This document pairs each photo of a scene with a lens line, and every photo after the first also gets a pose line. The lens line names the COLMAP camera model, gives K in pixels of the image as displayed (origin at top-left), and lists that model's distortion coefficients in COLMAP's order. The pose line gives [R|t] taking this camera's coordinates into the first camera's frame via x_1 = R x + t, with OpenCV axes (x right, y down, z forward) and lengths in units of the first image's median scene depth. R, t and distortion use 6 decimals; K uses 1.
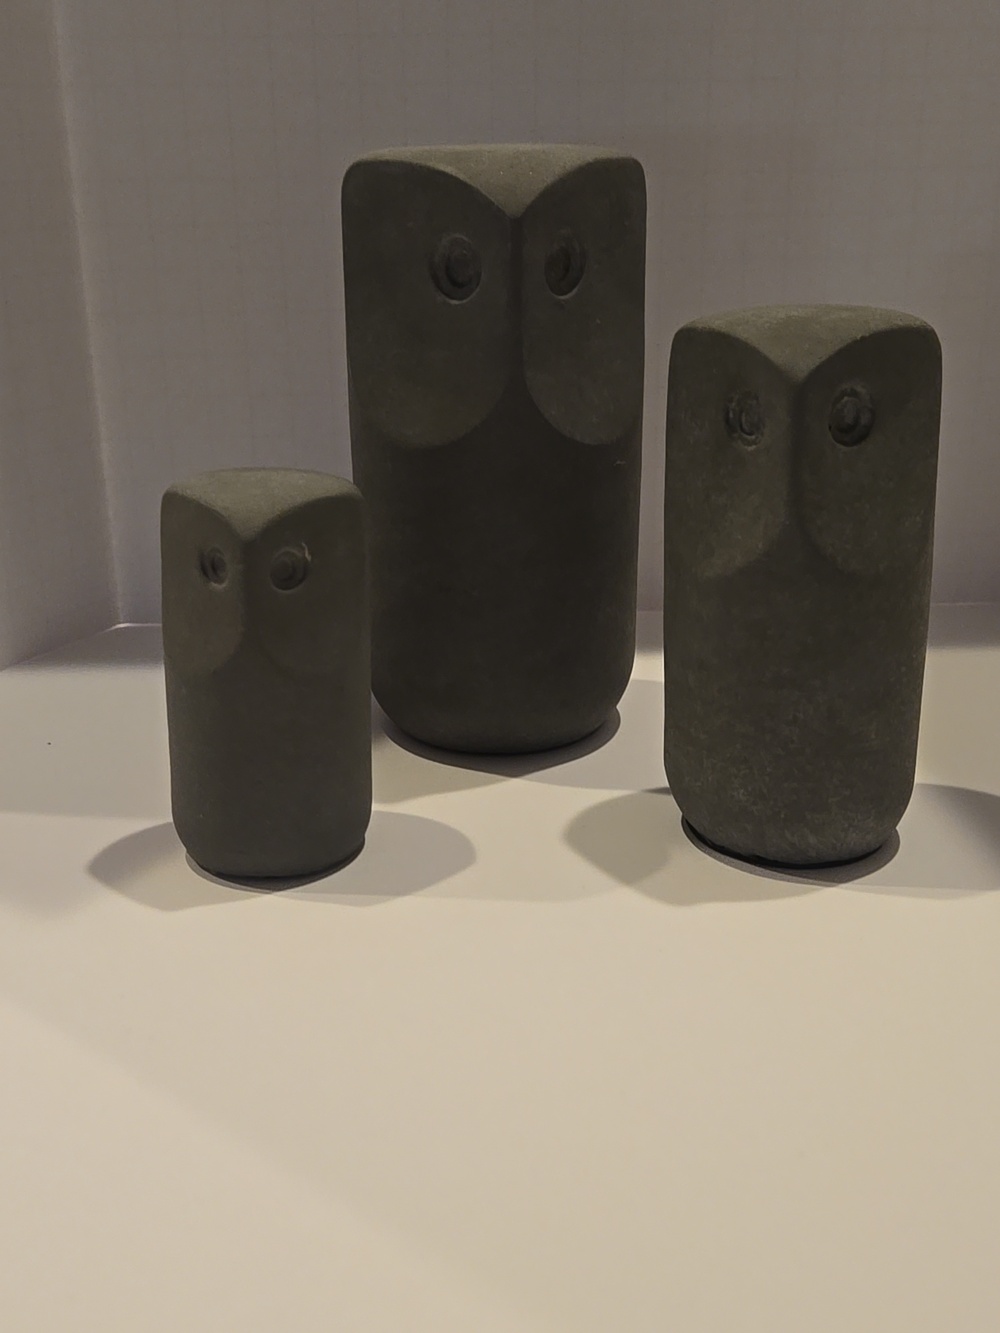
lens RADIAL K [[1536.4, 0, 500.0], [0, 1536.4, 666.5], [0, 0, 1]] dist [0.132140, -0.442228]
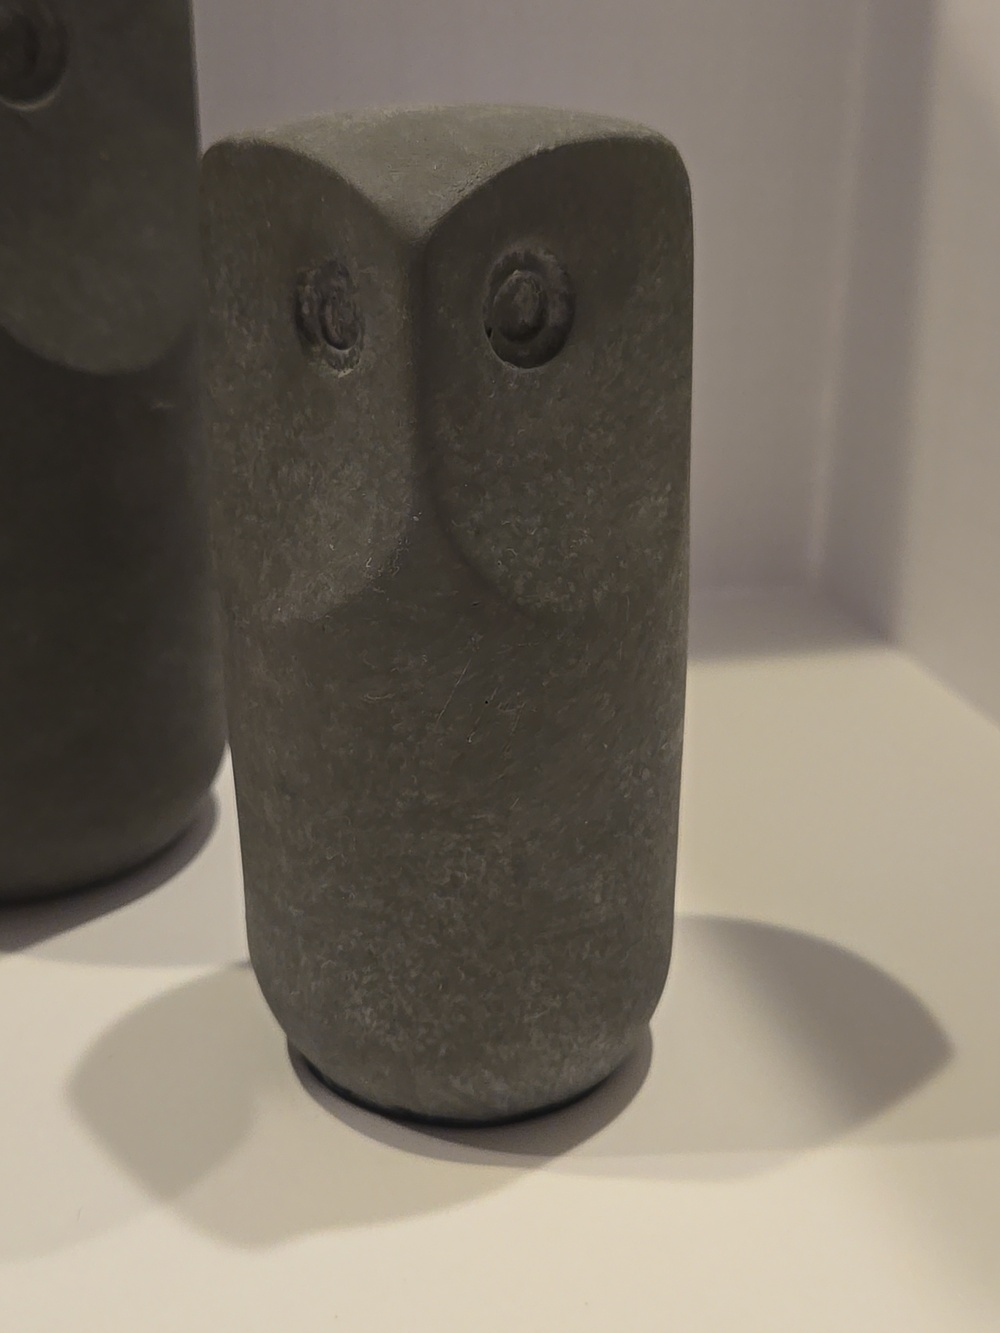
lens RADIAL K [[1536.4, 0, 500.0], [0, 1536.4, 666.5], [0, 0, 1]] dist [0.132140, -0.442228]
pose [[0.987566, -0.047305, 0.149922, 0.127905], [0.041546, 0.998282, 0.041319, -0.060982], [-0.151619, -0.034576, 0.987834, 0.464168]]
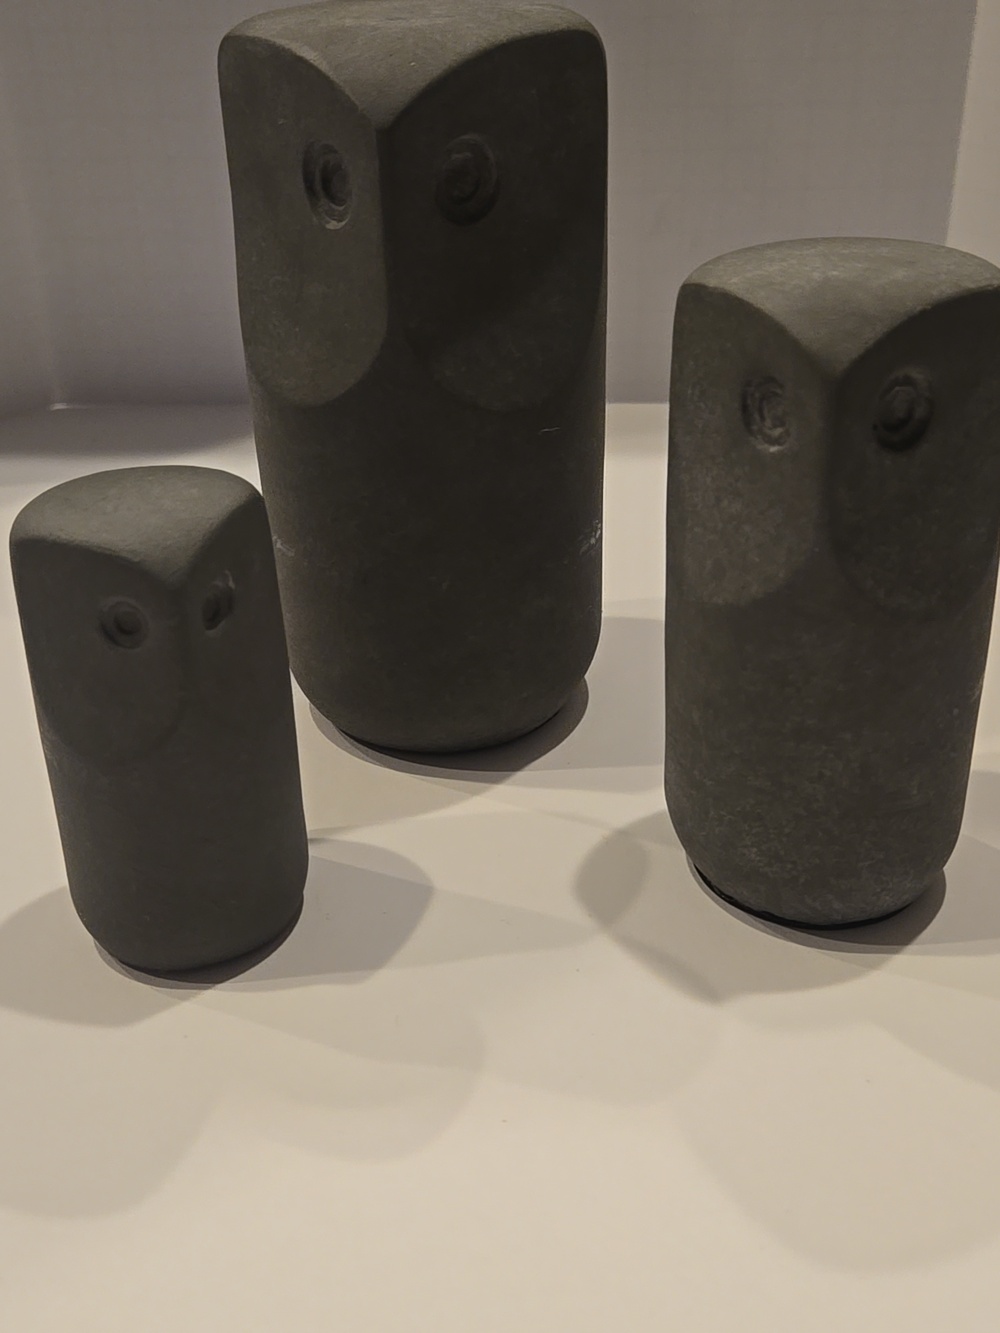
lens RADIAL K [[1536.4, 0, 500.0], [0, 1536.4, 666.5], [0, 0, 1]] dist [0.132140, -0.442228]
pose [[0.999737, -0.004549, -0.022491, 0.039195], [0.008501, 0.983836, 0.178869, -0.168201], [0.021313, -0.179013, 0.983616, 0.196573]]
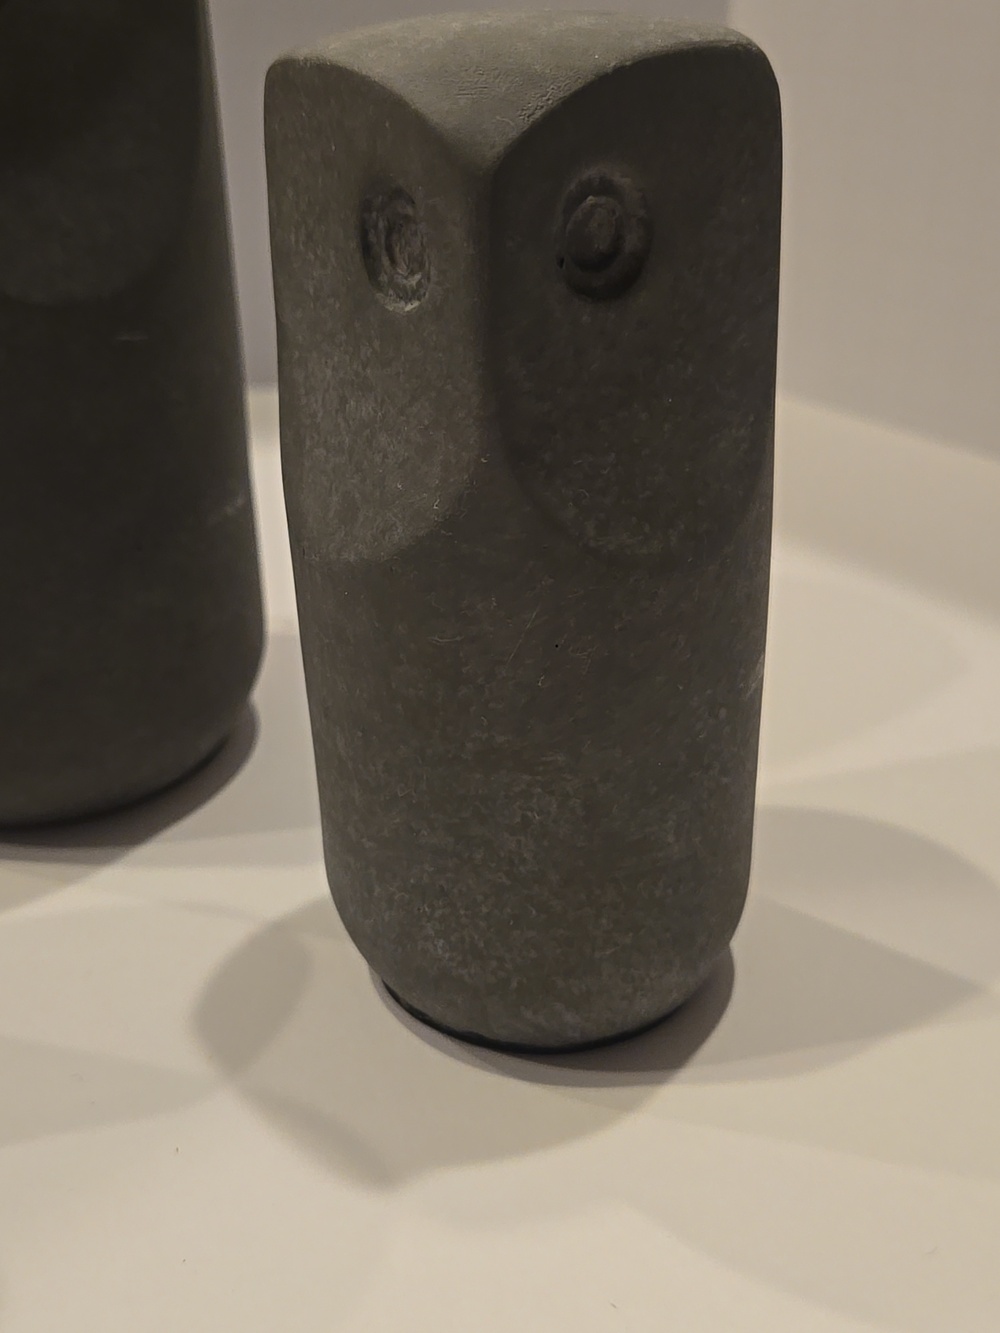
lens RADIAL K [[1536.4, 0, 500.0], [0, 1536.4, 666.5], [0, 0, 1]] dist [0.132140, -0.442228]
pose [[0.995740, -0.051673, 0.076369, 0.142287], [0.041200, 0.990278, 0.132860, -0.088459], [-0.082492, -0.129147, 0.988188, 0.474811]]
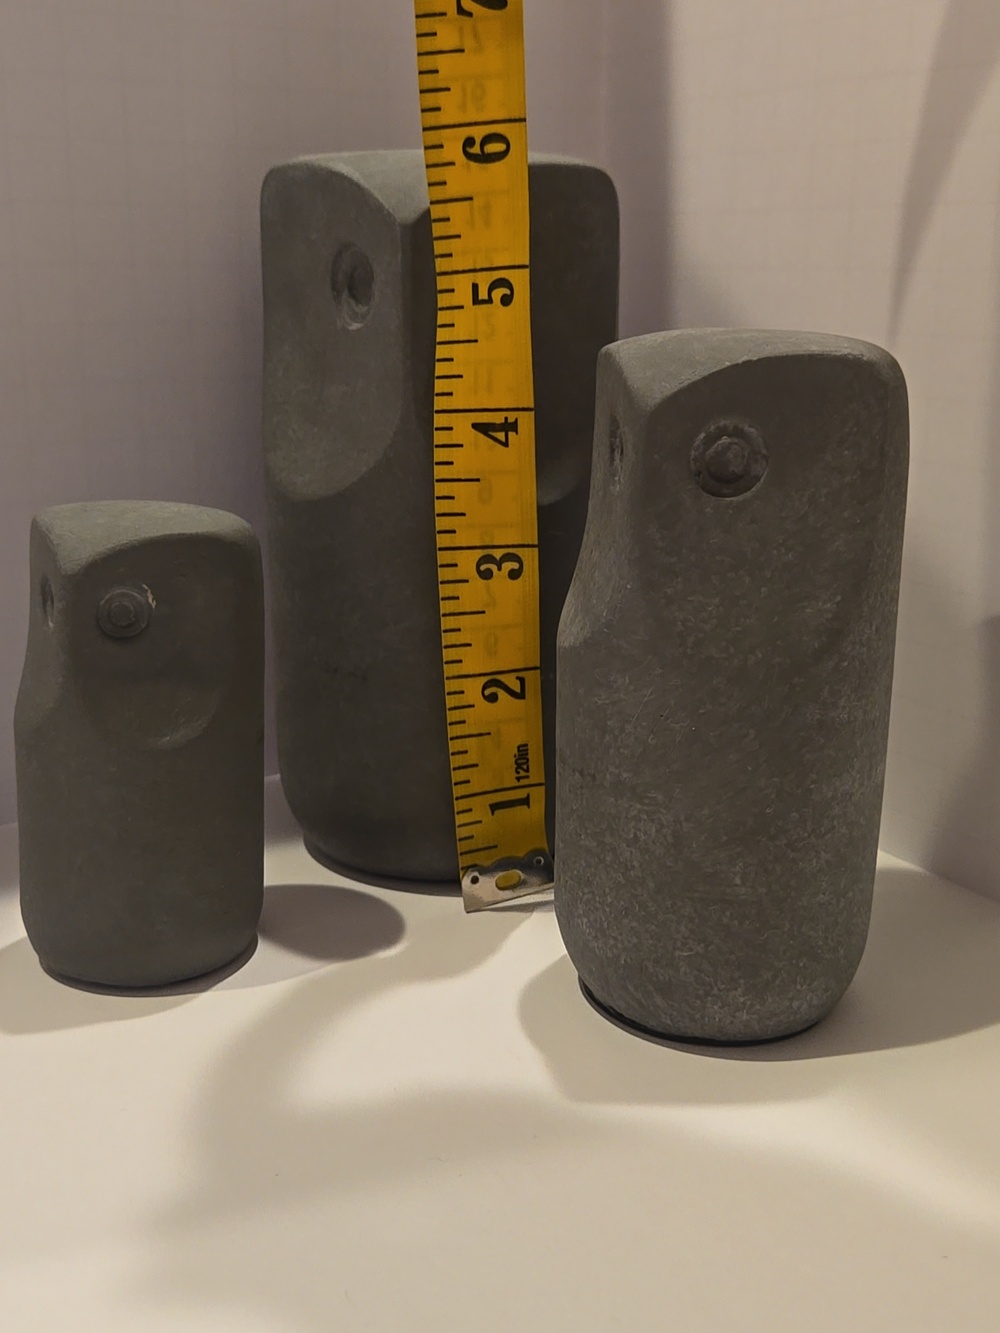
lens RADIAL K [[1536.4, 0, 500.0], [0, 1536.4, 666.5], [0, 0, 1]] dist [0.132140, -0.442228]
pose [[0.891355, 0.128070, -0.434839, 0.451518], [-0.161421, 0.986055, -0.040472, -0.009485], [0.423592, 0.106267, 0.899598, 0.250715]]
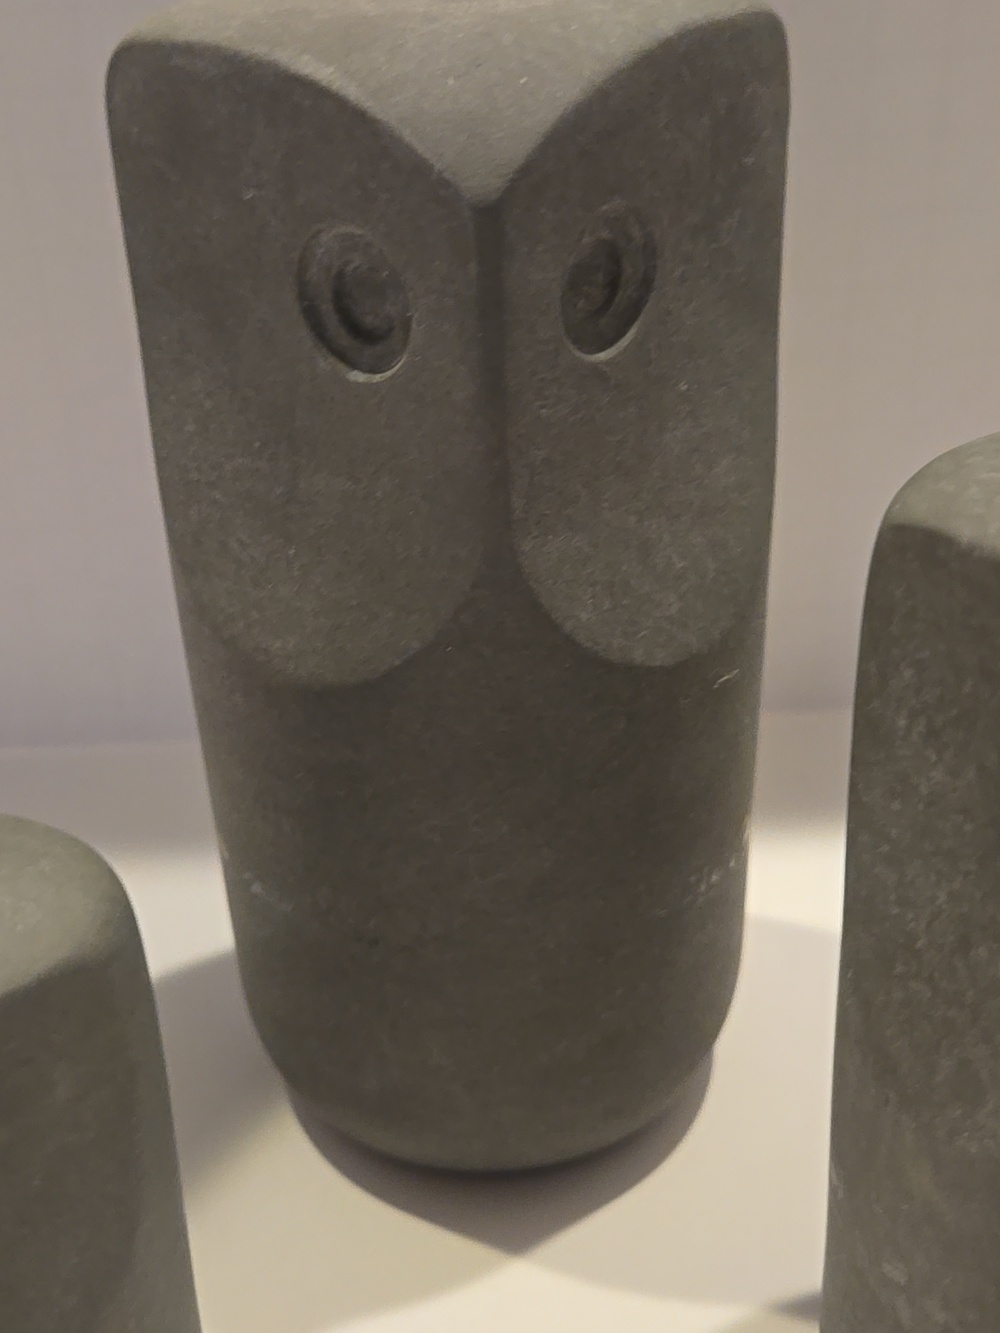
lens RADIAL K [[1536.4, 0, 500.0], [0, 1536.4, 666.5], [0, 0, 1]] dist [0.132140, -0.442228]
pose [[0.999289, -0.008616, -0.036699, 0.029151], [0.014648, 0.985778, 0.167412, -0.248996], [0.034734, -0.167830, 0.985204, 0.607938]]
